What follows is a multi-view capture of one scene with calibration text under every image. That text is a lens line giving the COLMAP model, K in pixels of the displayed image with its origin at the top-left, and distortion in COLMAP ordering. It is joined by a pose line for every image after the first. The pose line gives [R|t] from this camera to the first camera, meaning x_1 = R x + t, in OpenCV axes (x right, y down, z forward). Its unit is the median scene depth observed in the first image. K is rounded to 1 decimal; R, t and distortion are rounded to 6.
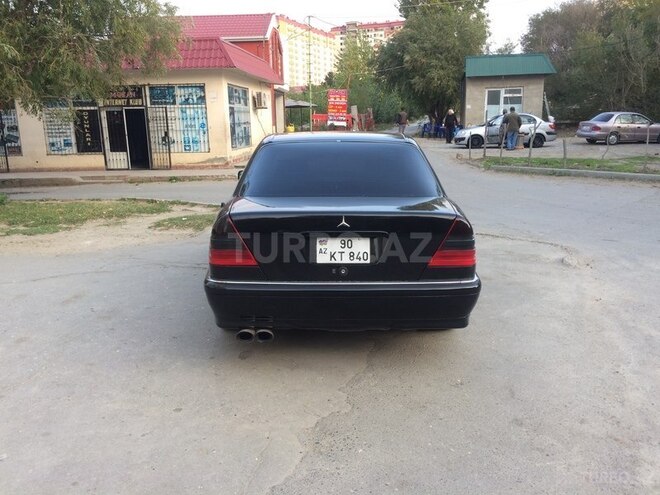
lens RADIAL K [[557.2, 0, 330.0], [0, 557.2, 247.5], [0, 0, 1]] dist [0.065688, -0.110615]
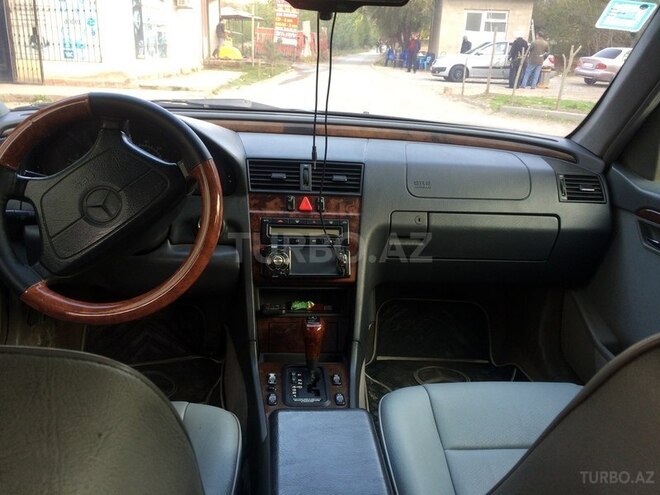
lens RADIAL K [[557.2, 0, 330.0], [0, 557.2, 247.5], [0, 0, 1]] dist [0.065688, -0.110615]
pose [[0.993795, 0.029490, 0.107244, -0.002462], [-0.042044, 0.992271, 0.116747, -0.032963], [-0.102972, -0.120531, 0.987355, 0.231778]]
